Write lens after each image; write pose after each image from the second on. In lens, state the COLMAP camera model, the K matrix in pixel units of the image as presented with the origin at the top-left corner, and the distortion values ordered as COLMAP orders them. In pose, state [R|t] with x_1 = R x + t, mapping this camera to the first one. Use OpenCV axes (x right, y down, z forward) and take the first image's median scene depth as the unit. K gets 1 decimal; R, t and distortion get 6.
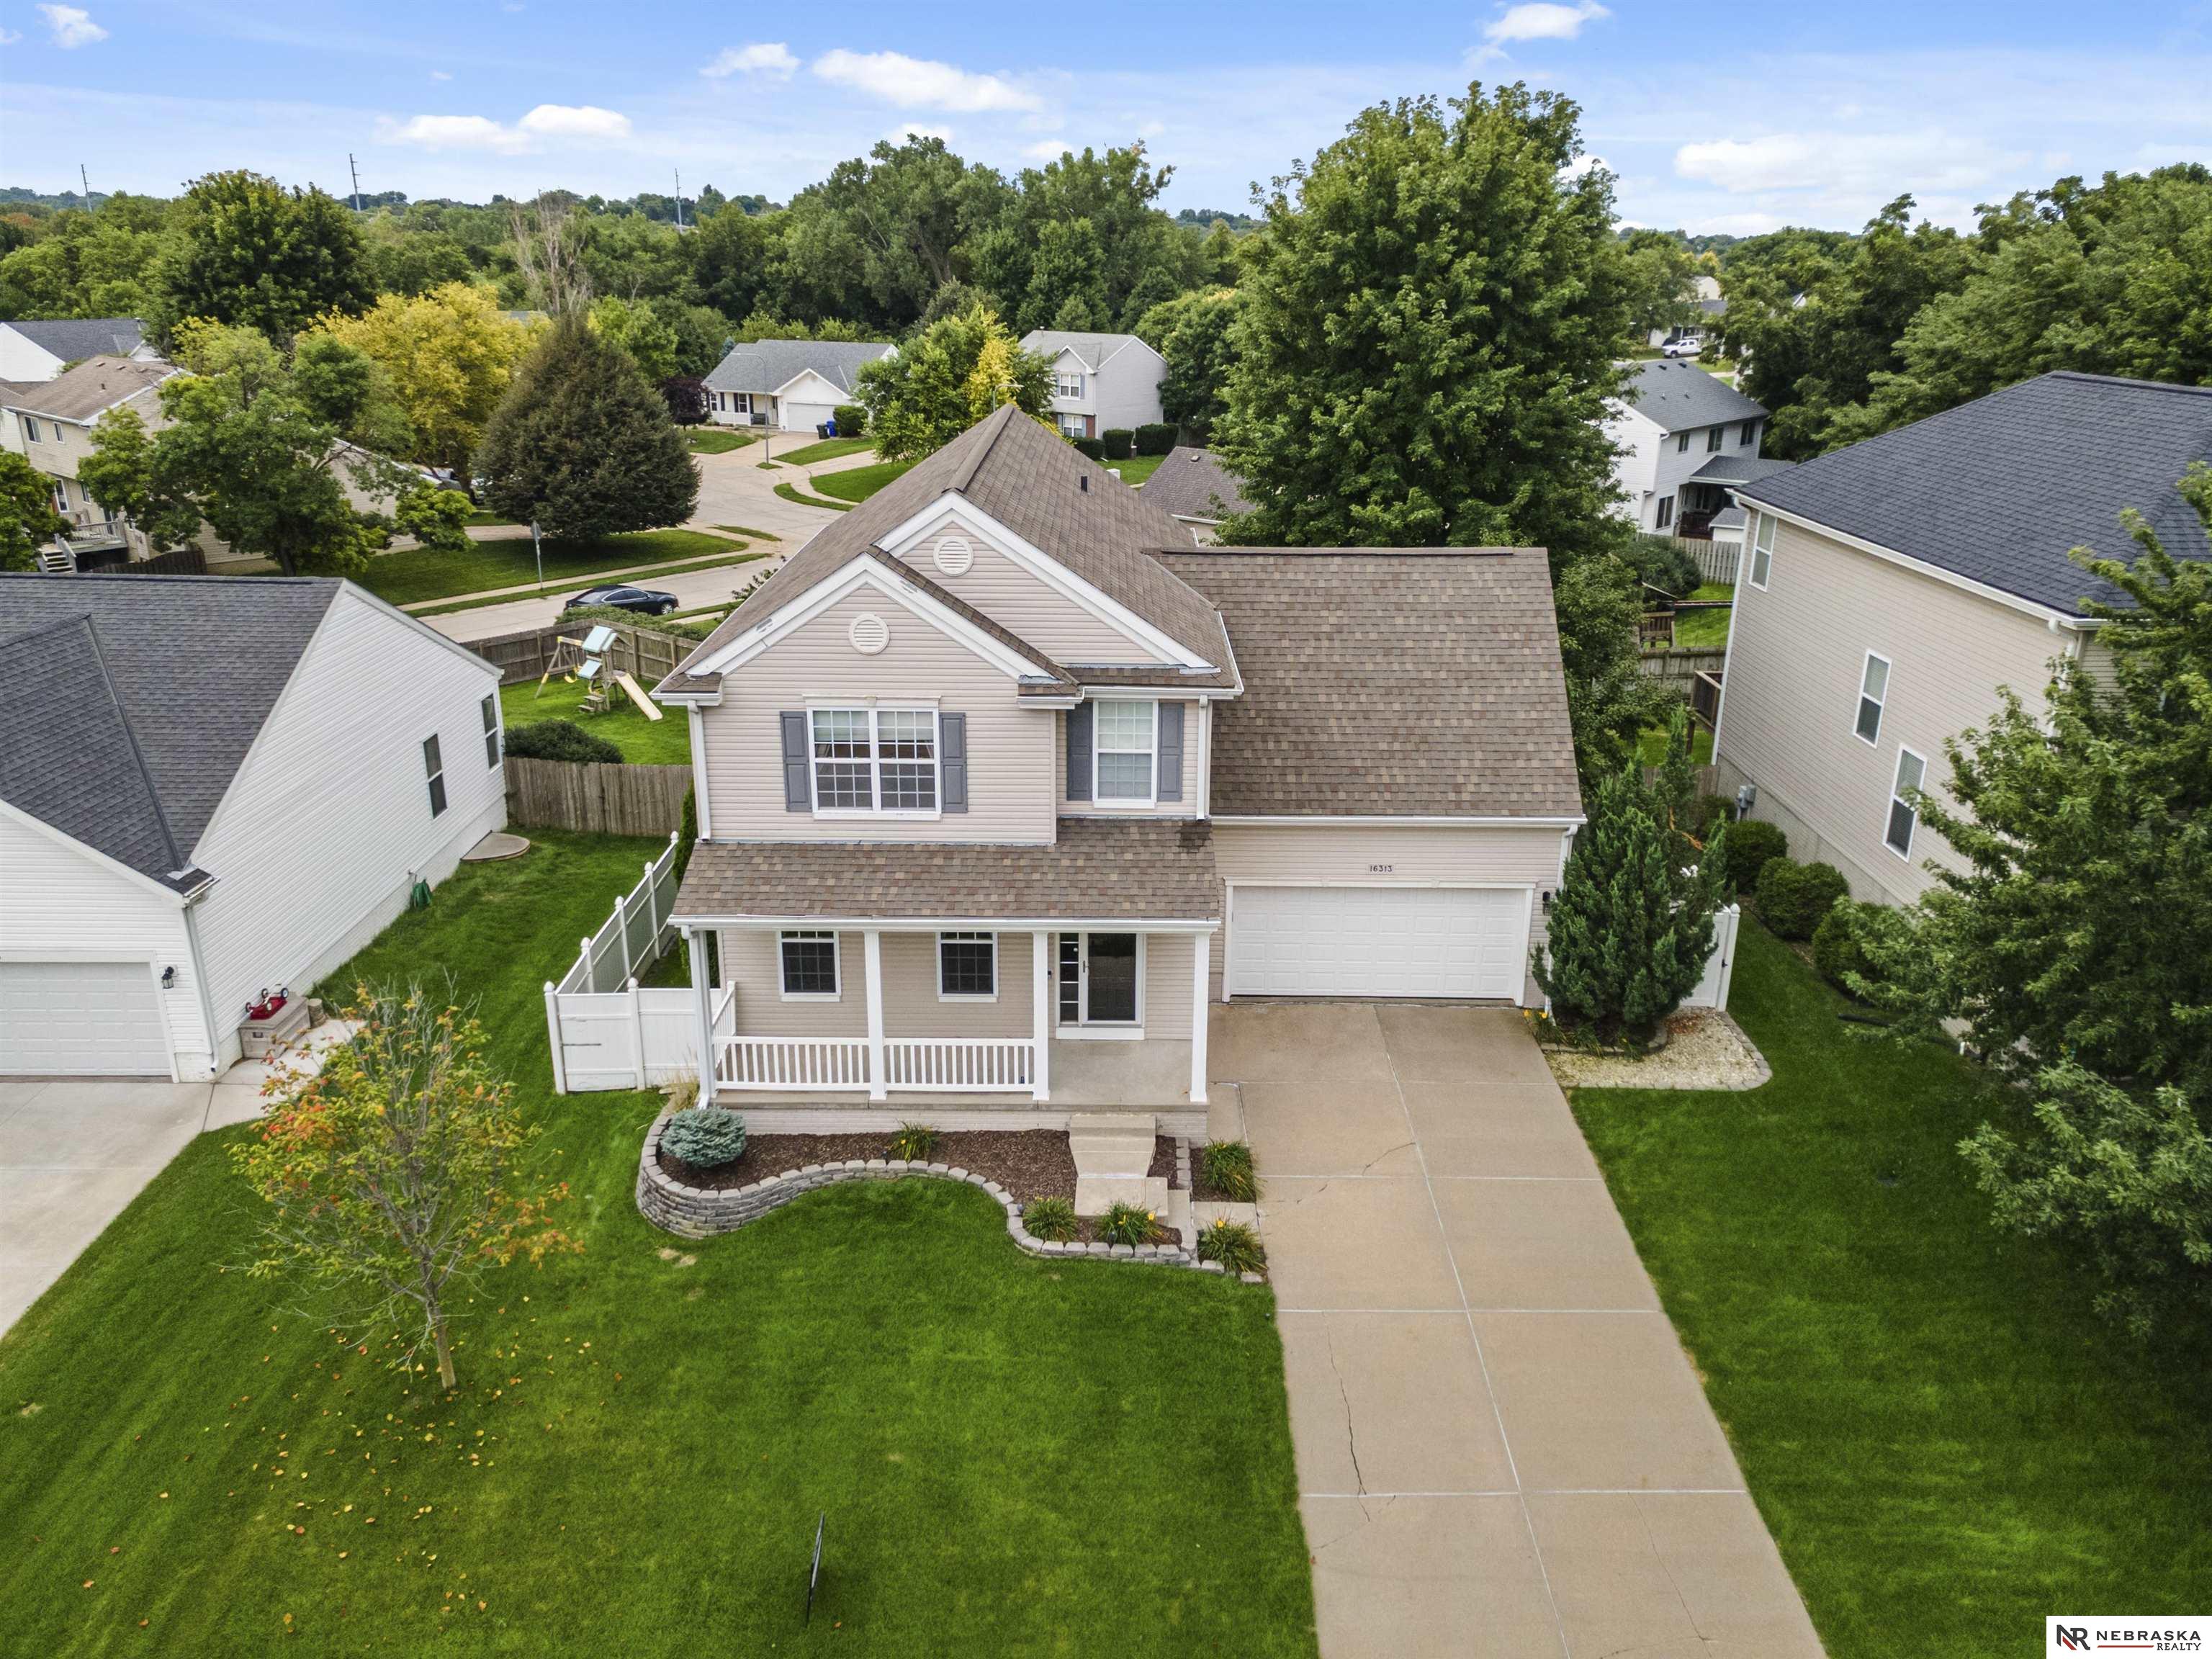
lens RADIAL K [[1553.8, 0, 1104.3], [0, 1553.8, 828.7], [0, 0, 1]] dist [0.018416, 0.030716]
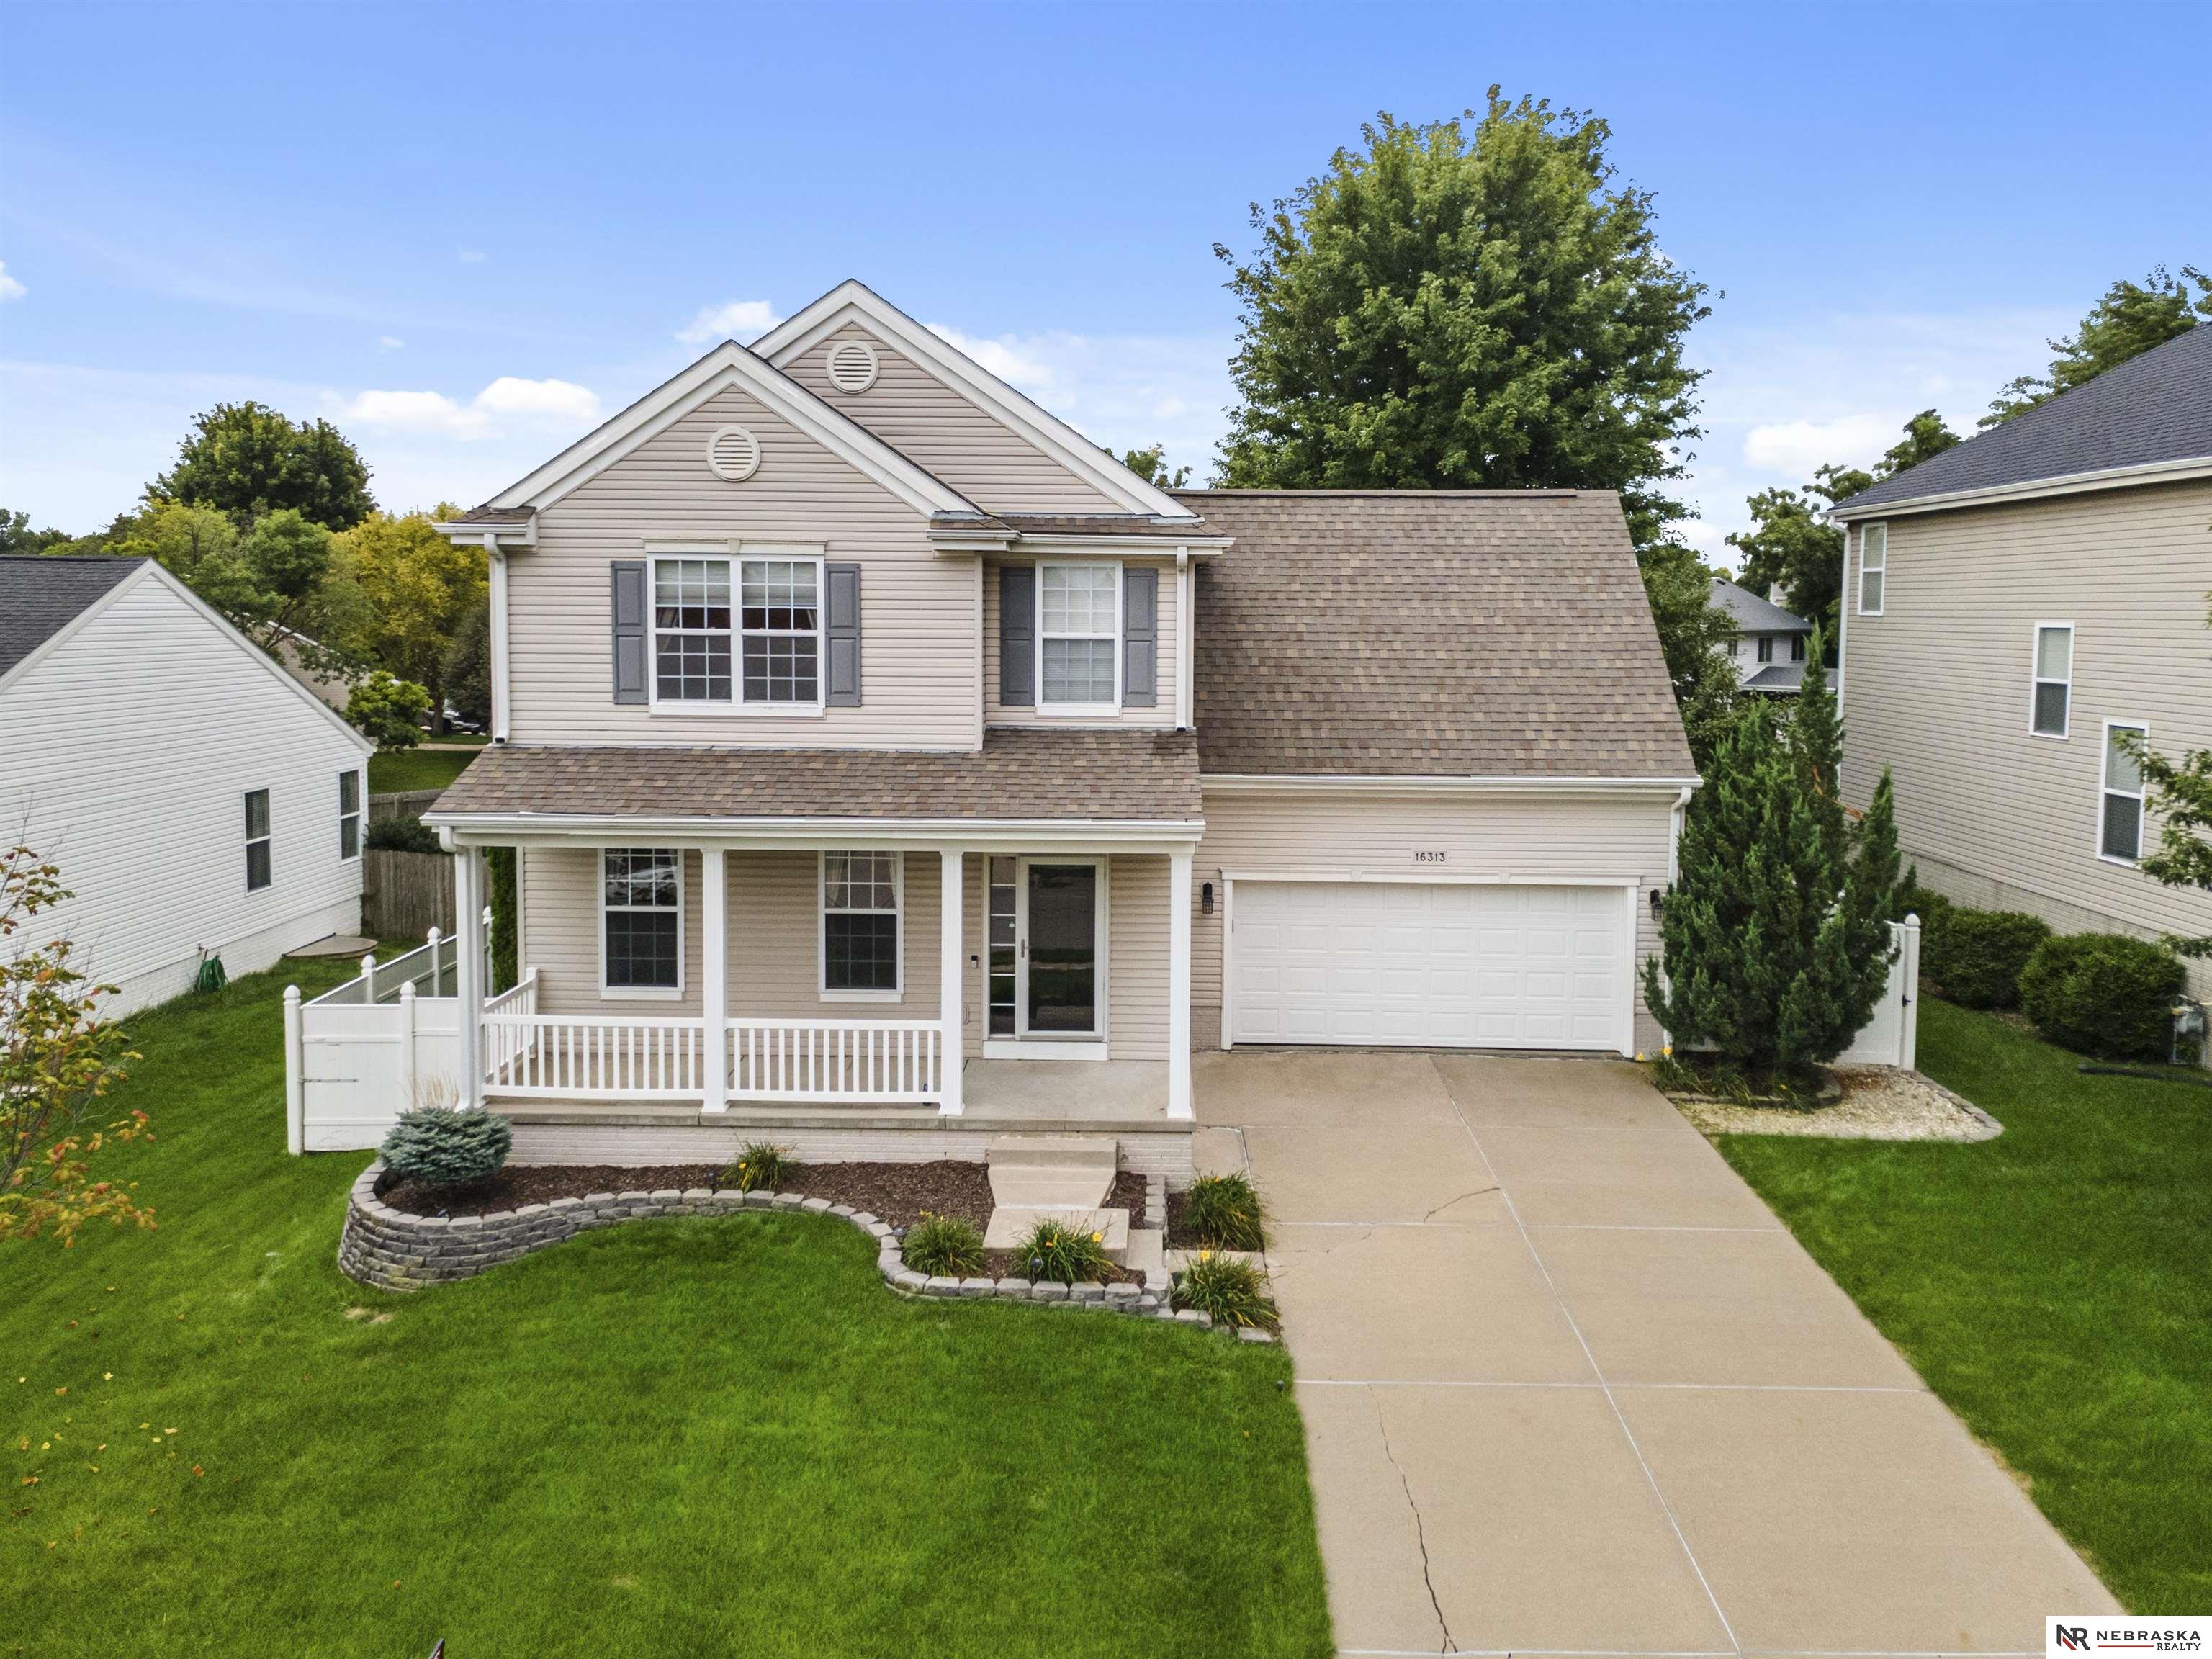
lens RADIAL K [[1553.8, 0, 1111.0], [0, 1553.8, 812.0], [0, 0, 1]] dist [0.018416, 0.030716]
pose [[0.999853, 0.002480, -0.016954, 0.040053], [-0.006650, 0.968062, -0.250621, 0.208499], [0.015791, 0.250697, 0.967937, 0.288398]]
